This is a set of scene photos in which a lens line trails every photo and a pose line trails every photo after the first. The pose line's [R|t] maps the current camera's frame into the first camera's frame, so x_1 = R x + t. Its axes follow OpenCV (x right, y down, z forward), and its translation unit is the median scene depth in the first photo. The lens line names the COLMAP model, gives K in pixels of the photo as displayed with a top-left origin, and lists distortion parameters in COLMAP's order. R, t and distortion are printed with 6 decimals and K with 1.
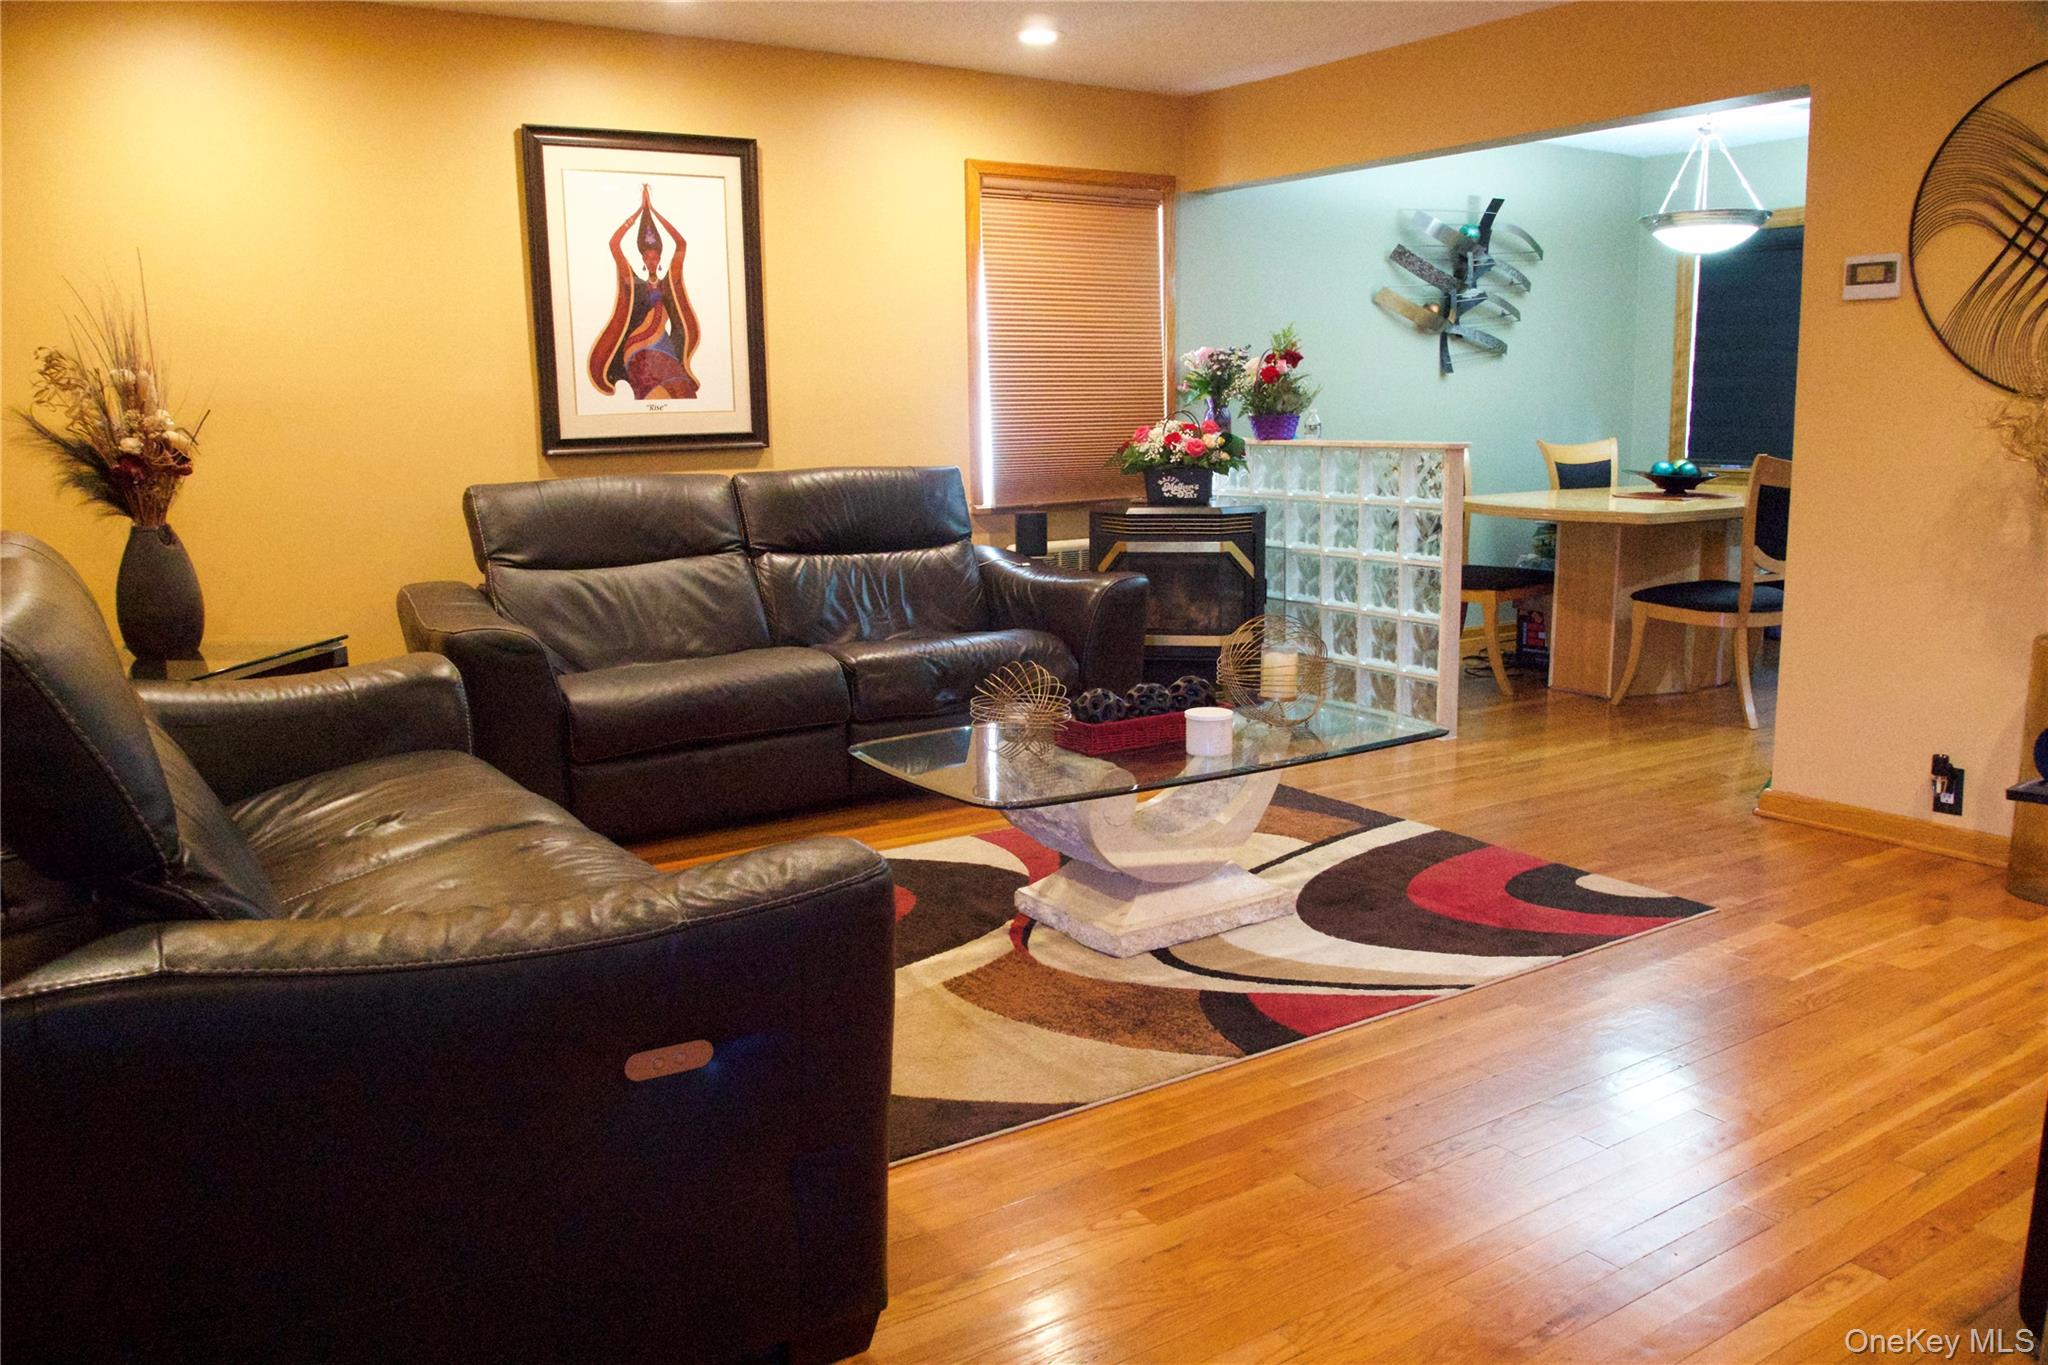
lens RADIAL K [[1557.0, 0, 1019.0], [0, 1557.0, 675.8], [0, 0, 1]] dist [-0.030386, -0.034279]
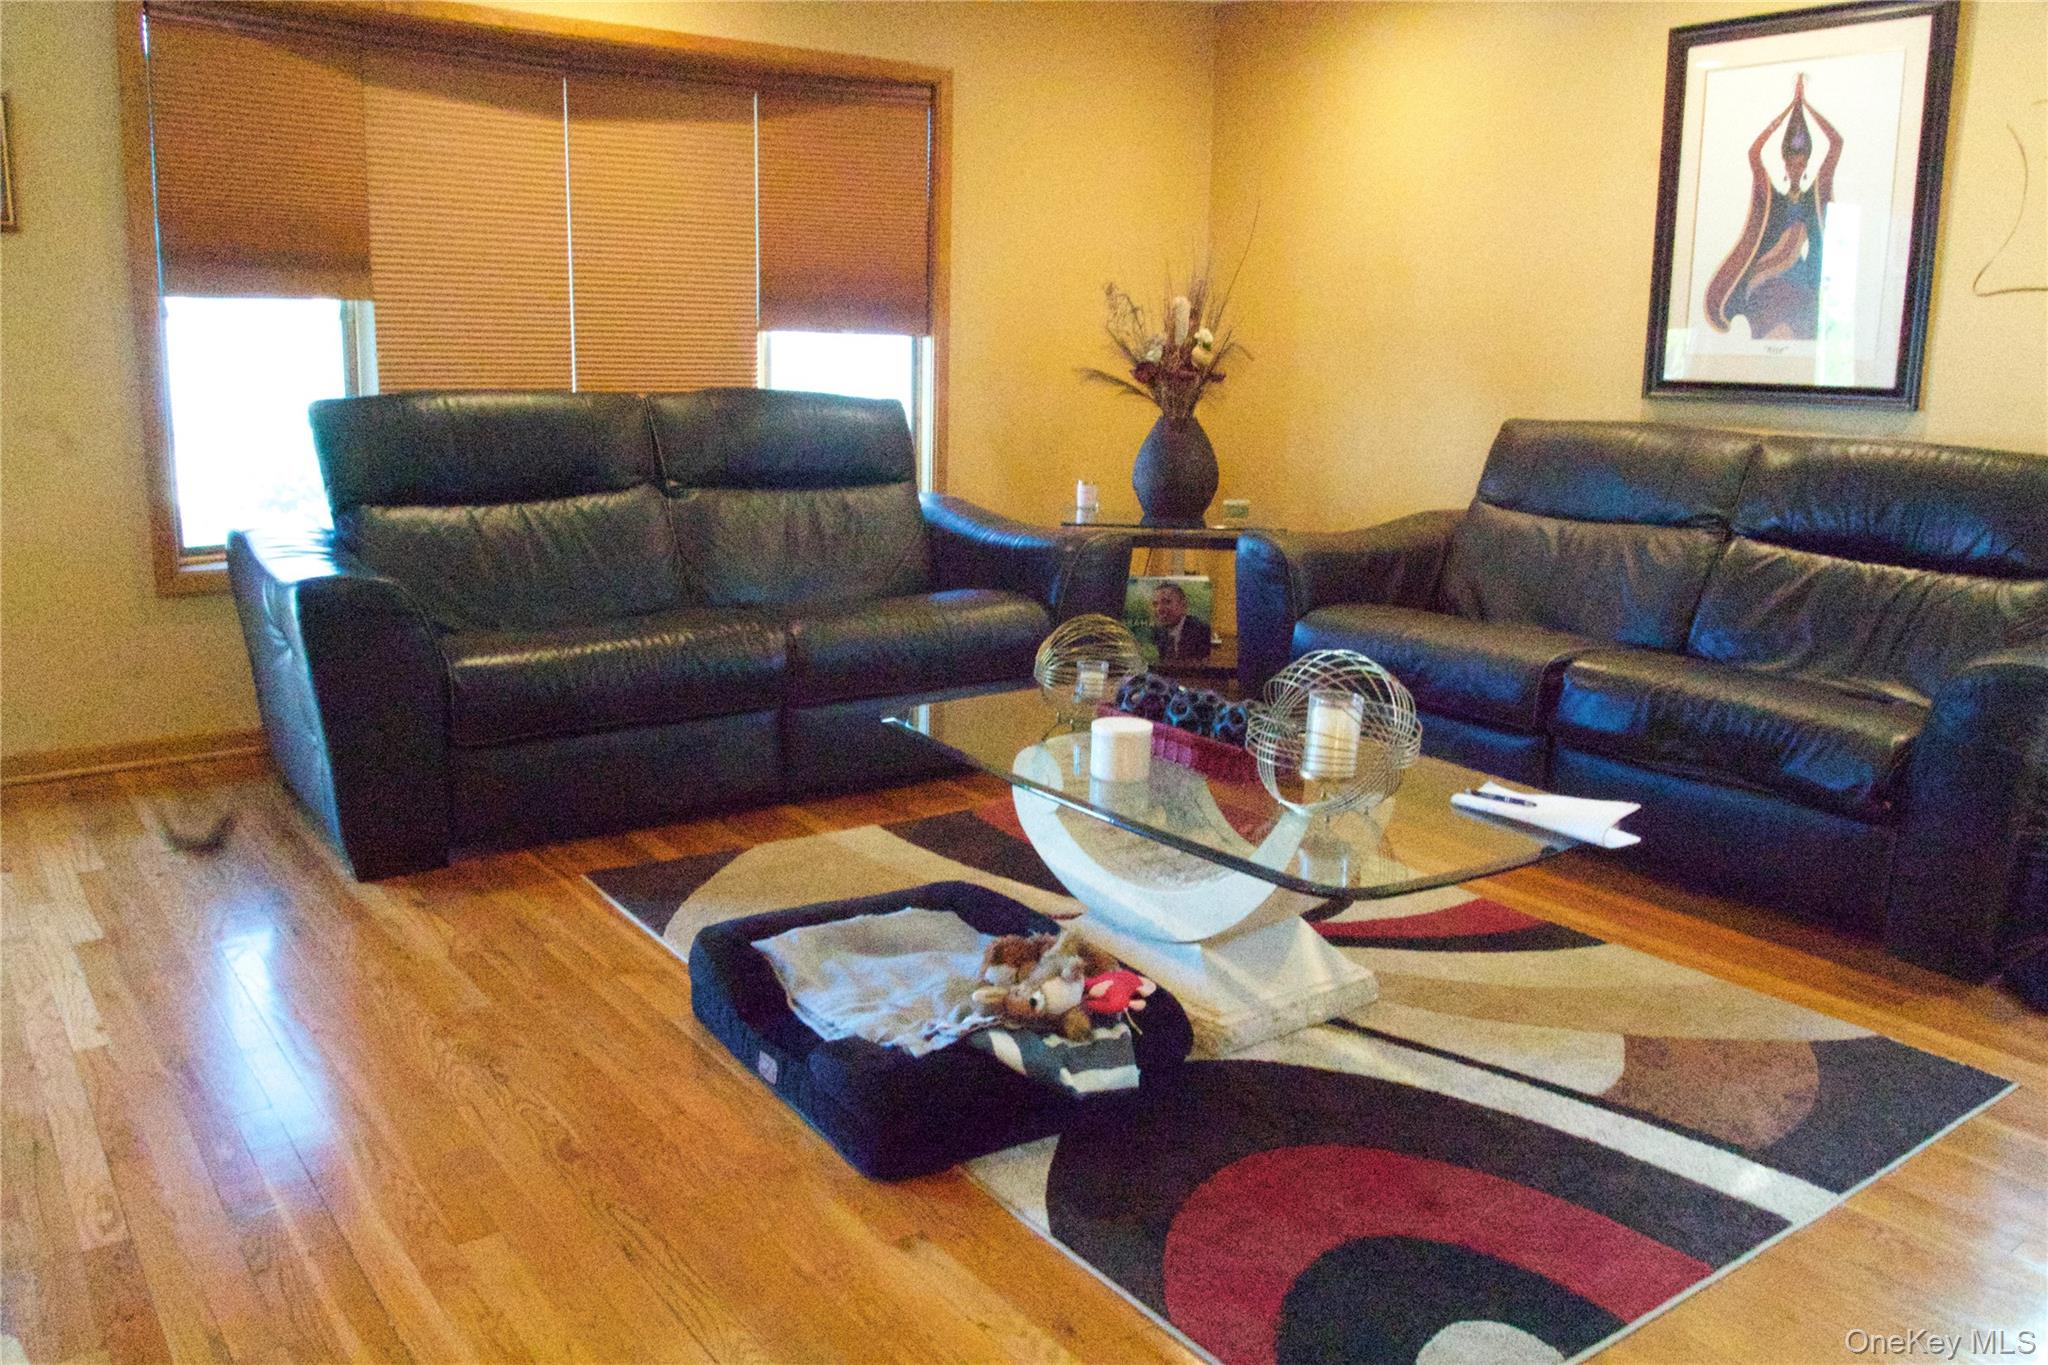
lens RADIAL K [[1557.0, 0, 1021.9], [0, 1557.0, 693.1], [0, 0, 1]] dist [-0.030386, -0.034279]
pose [[0.068788, 0.239287, -0.968509, 0.584257], [-0.189670, 0.956239, 0.222784, -0.107610], [0.979435, 0.168372, 0.111164, 0.564699]]
